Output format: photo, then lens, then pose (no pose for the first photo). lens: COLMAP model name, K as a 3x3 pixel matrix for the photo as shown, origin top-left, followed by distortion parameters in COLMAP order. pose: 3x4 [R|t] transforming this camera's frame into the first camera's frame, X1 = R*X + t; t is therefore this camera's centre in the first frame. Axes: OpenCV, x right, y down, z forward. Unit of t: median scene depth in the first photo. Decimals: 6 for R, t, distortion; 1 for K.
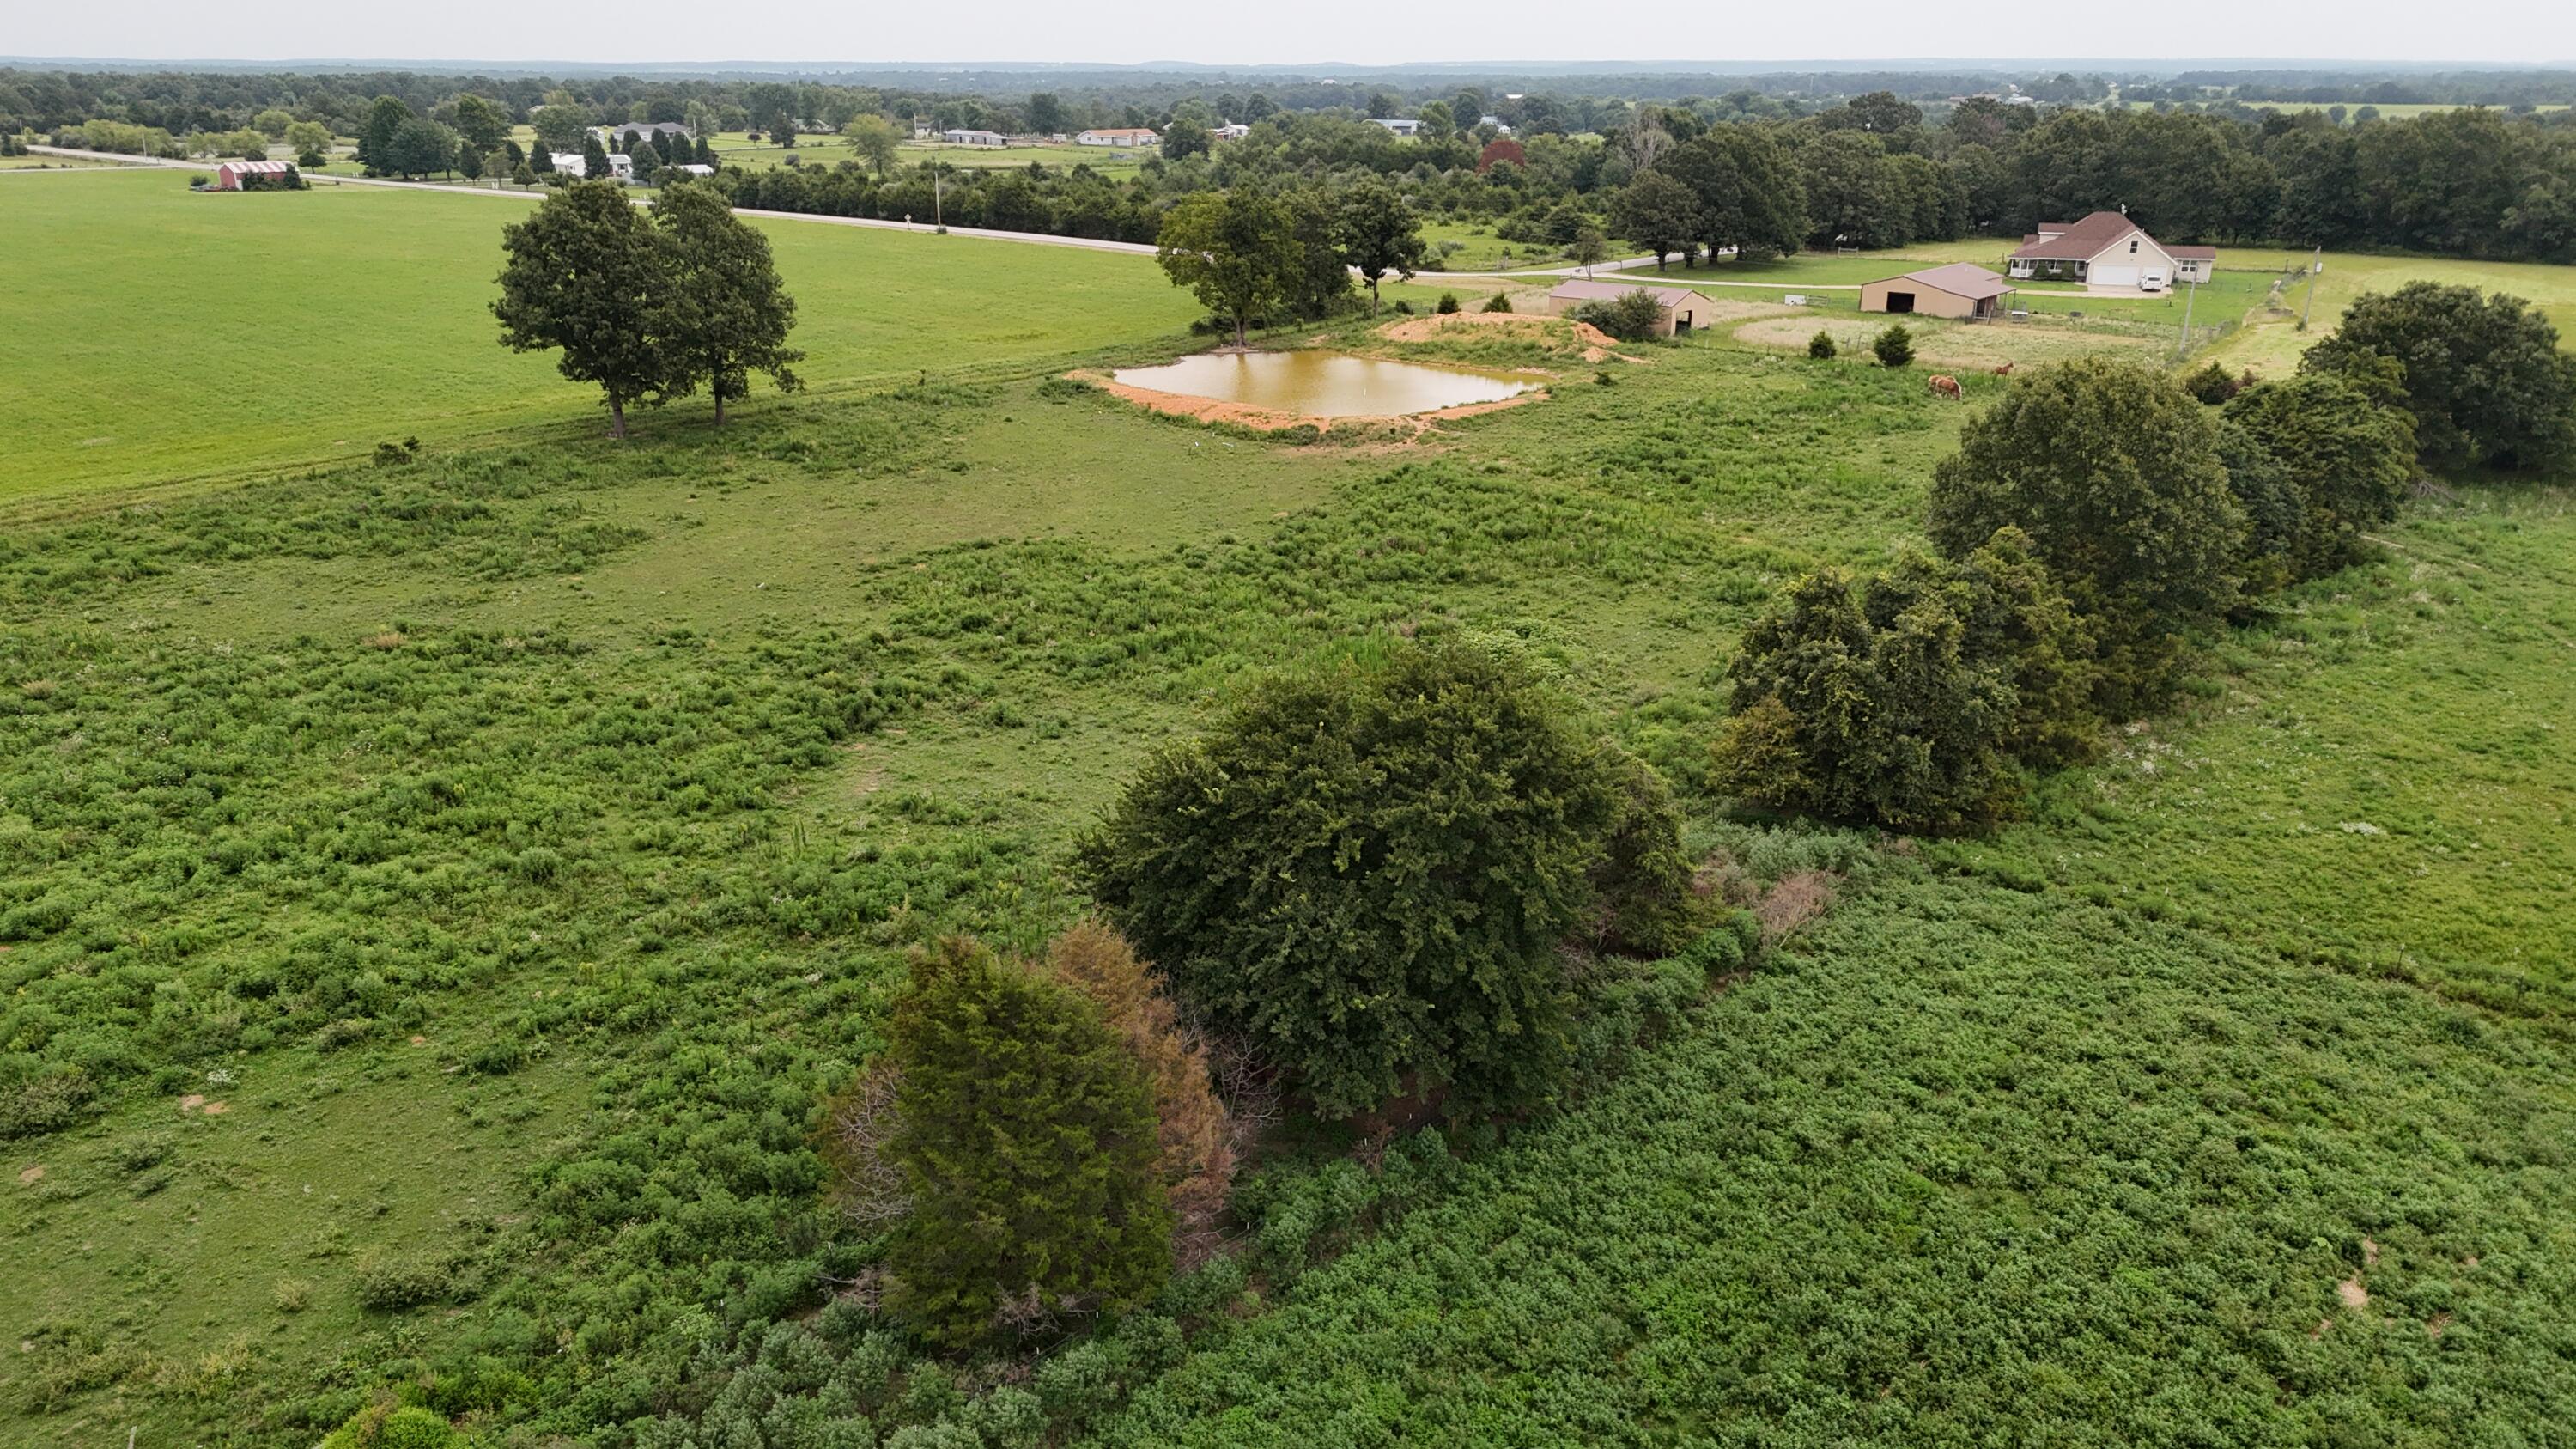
lens RADIAL K [[1894.7, 0, 1291.4], [0, 1894.7, 714.4], [0, 0, 1]] dist [0.107723, -0.117081]
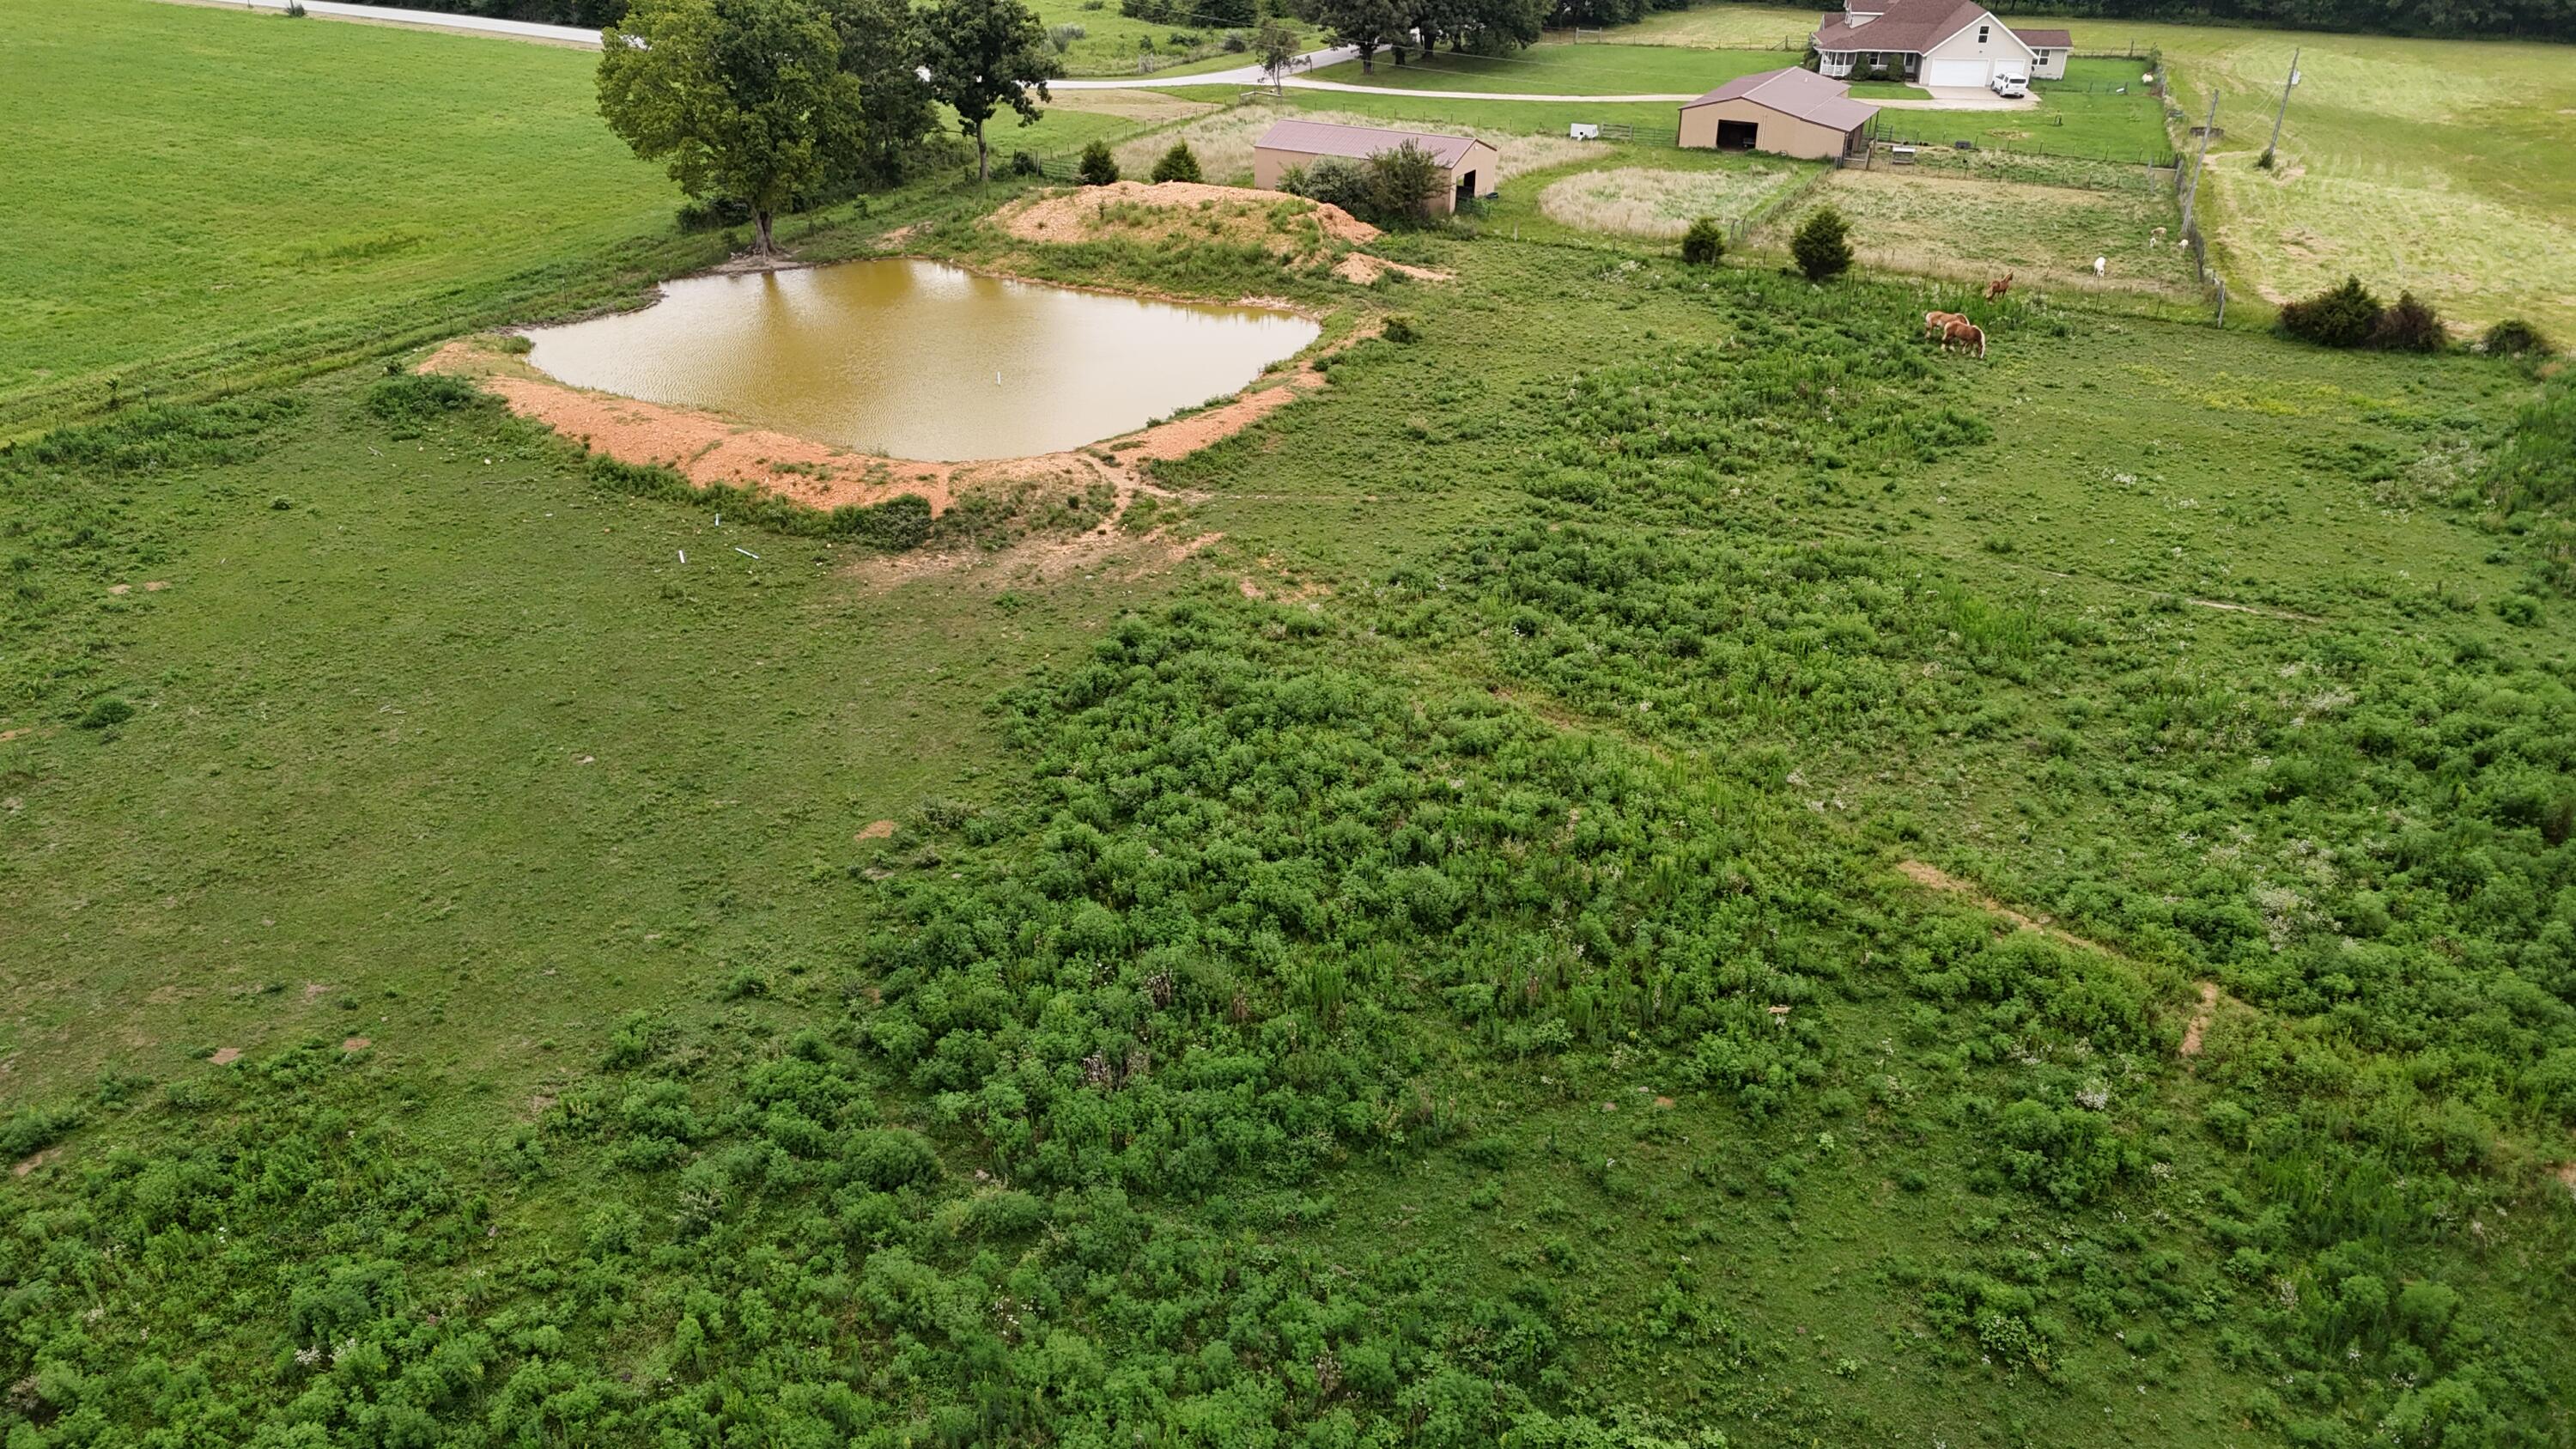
lens RADIAL K [[1894.7, 0, 1291.4], [0, 1894.7, 714.4], [0, 0, 1]] dist [0.107723, -0.117081]
pose [[0.976231, -0.088383, 0.197891, 0.002418], [0.061674, 0.988609, 0.137289, -0.124937], [-0.207771, -0.121821, 0.970562, 0.367825]]
